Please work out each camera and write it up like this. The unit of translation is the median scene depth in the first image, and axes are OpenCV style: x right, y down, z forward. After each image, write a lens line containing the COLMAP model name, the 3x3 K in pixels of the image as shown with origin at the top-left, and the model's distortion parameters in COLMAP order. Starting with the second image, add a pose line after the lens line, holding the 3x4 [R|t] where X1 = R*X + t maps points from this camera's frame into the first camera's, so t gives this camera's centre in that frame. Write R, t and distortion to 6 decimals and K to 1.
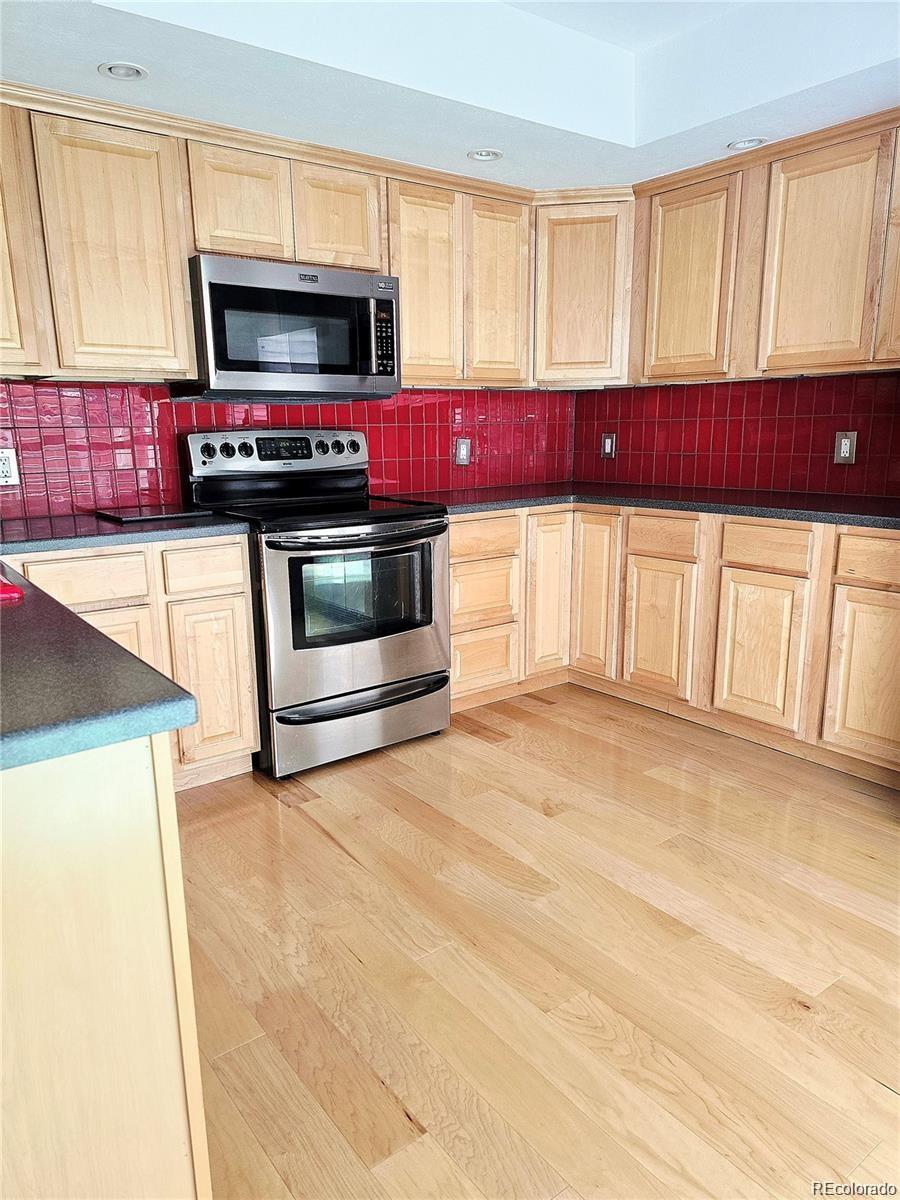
lens RADIAL K [[803.5, 0, 450.0], [0, 803.5, 600.0], [0, 0, 1]] dist [0.058962, -0.054232]
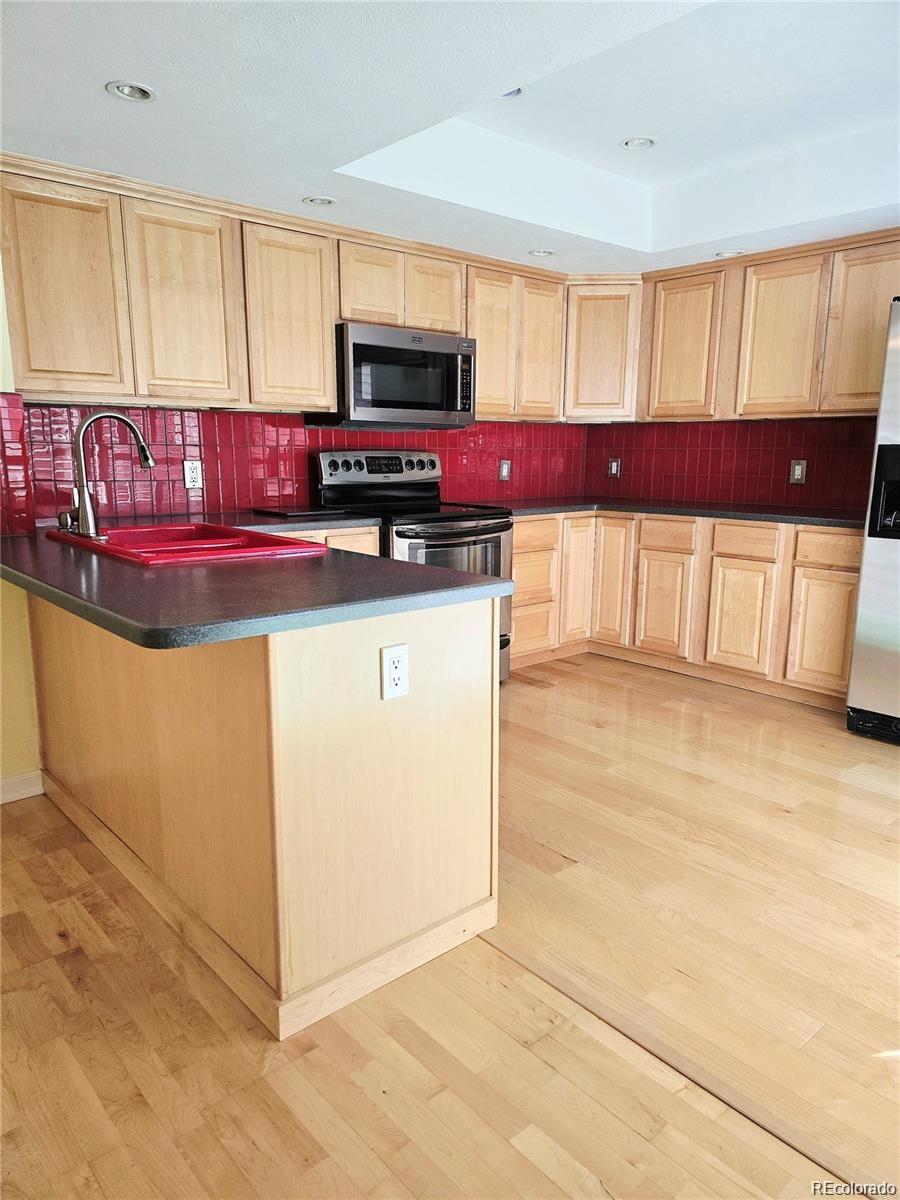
lens RADIAL K [[805.0, 0, 464.3], [0, 805.0, 601.0], [0, 0, 1]] dist [0.066408, -0.070463]
pose [[0.996546, 0.004944, 0.082898, -0.189289], [-0.002664, 0.999616, -0.027584, 0.070603], [-0.083003, 0.027267, 0.996176, -0.316325]]
